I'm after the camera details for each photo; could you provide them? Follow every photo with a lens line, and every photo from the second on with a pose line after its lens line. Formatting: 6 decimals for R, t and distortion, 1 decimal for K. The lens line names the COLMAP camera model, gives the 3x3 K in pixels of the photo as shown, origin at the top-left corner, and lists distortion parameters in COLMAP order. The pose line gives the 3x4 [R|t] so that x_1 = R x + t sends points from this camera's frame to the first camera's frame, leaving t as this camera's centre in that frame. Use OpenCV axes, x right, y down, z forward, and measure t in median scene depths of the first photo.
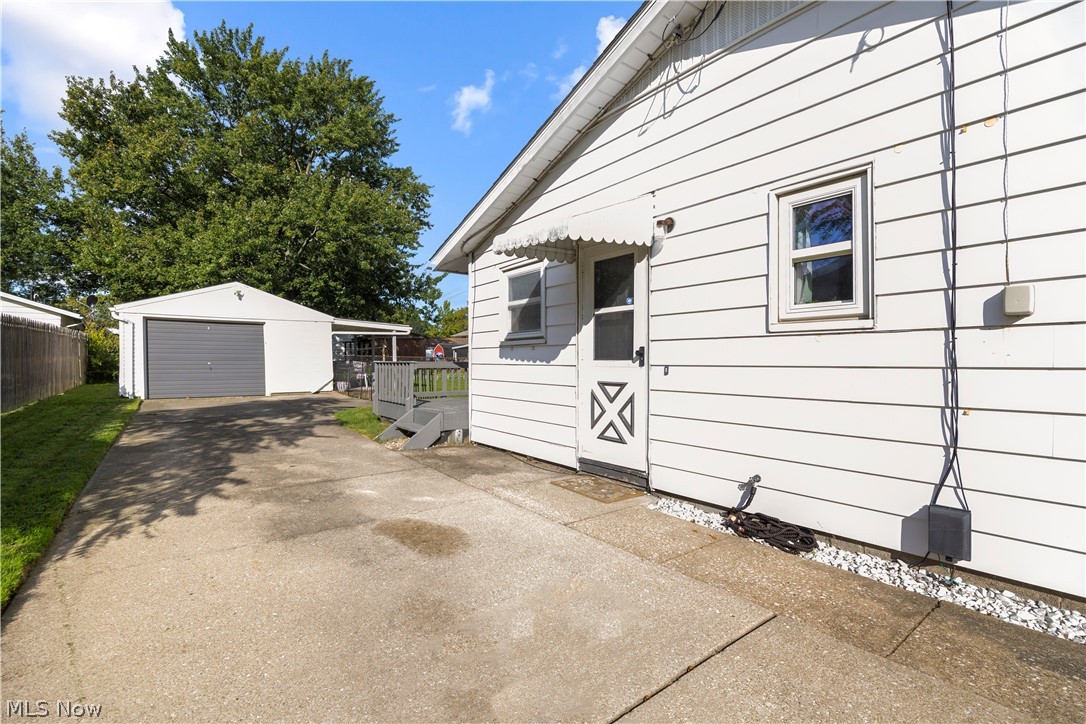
lens RADIAL K [[491.7, 0, 545.6], [0, 491.7, 366.9], [0, 0, 1]] dist [-0.018268, 0.002911]
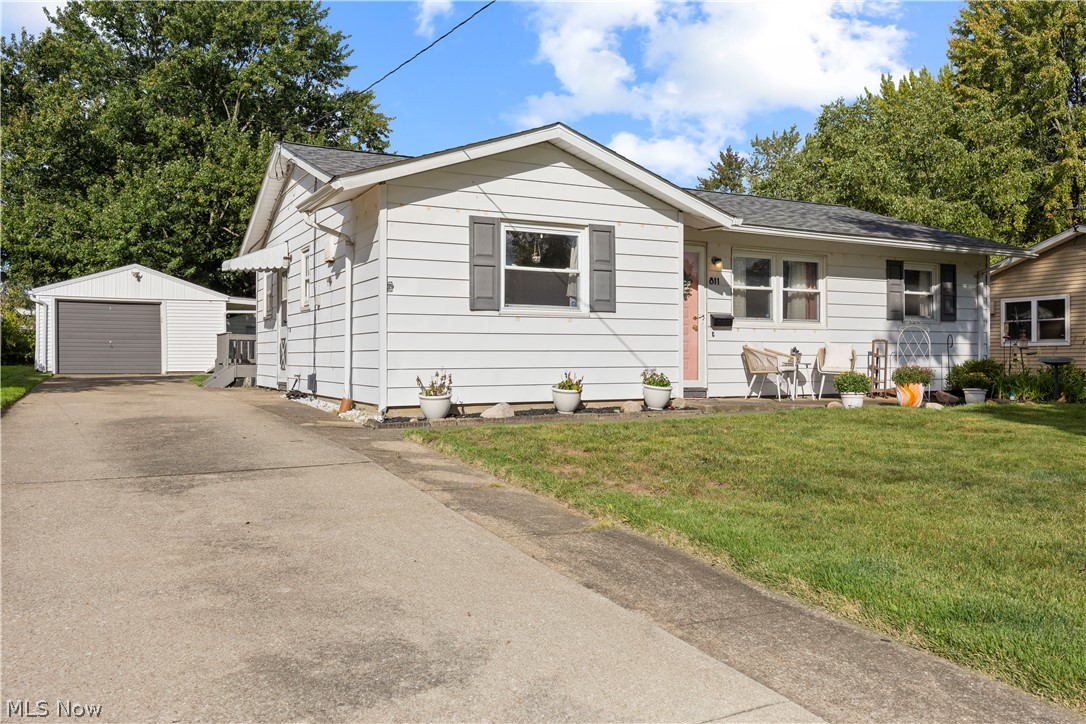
lens RADIAL K [[891.5, 0, 548.2], [0, 891.5, 358.9], [0, 0, 1]] dist [-0.000875, -0.001813]
pose [[0.983922, 0.000579, -0.178596, 0.409679], [-0.002772, 0.999924, -0.012031, 0.034988], [0.178576, 0.012332, 0.983849, -0.508654]]
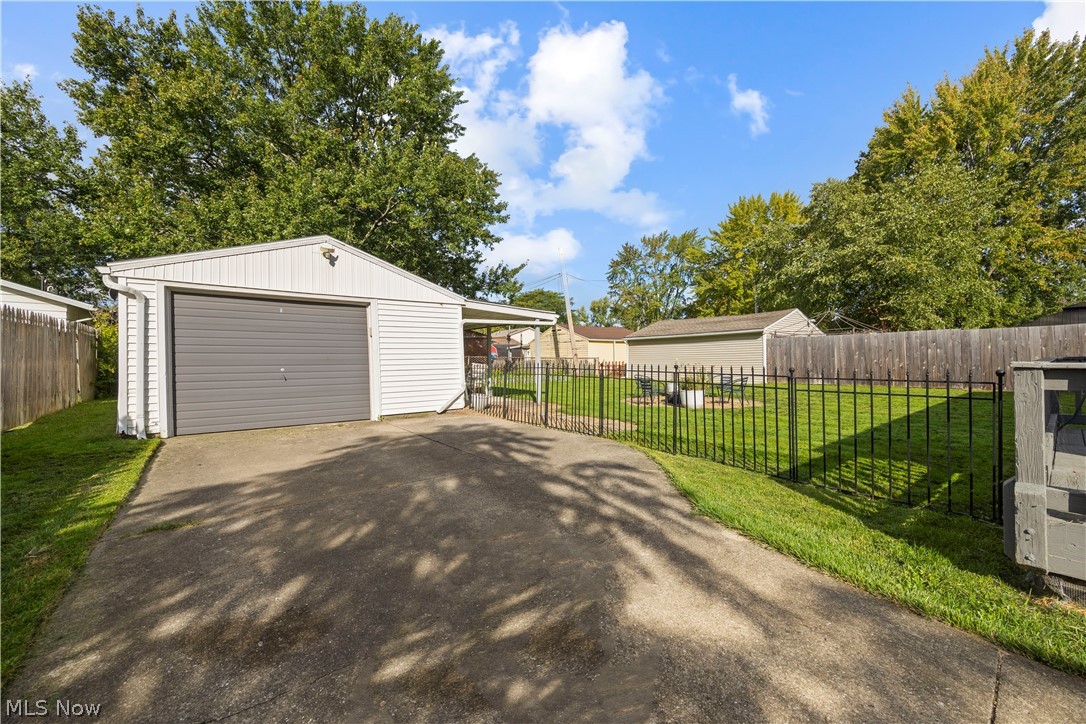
lens RADIAL K [[415.2, 0, 541.2], [0, 415.2, 359.8], [0, 0, 1]] dist [-0.001963, -0.000521]
pose [[0.999886, -0.011070, 0.010224, -0.263758], [0.011204, 0.999852, -0.013070, -0.006321], [-0.010078, 0.013183, 0.999862, 0.341278]]
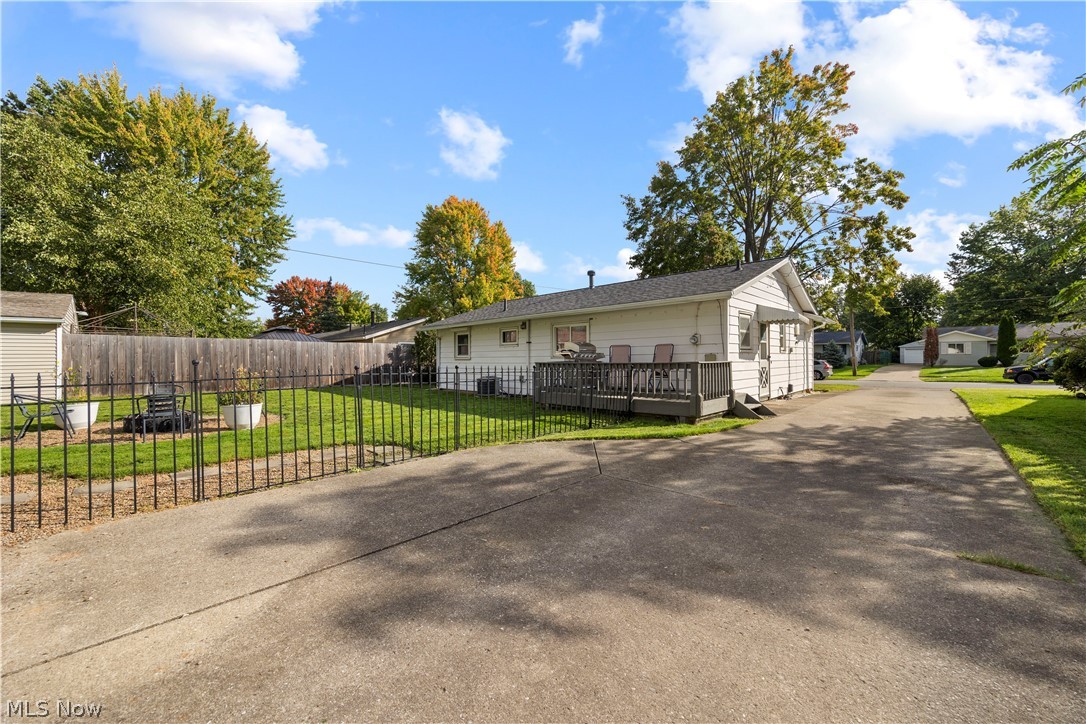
lens RADIAL K [[415.2, 0, 548.4], [0, 415.2, 357.9], [0, 0, 1]] dist [-0.001963, -0.000521]
pose [[-0.167362, 0.007511, 0.985867, -0.482334], [0.015759, 0.999864, -0.004942, -0.009211], [-0.985769, 0.014709, -0.167458, 0.626408]]
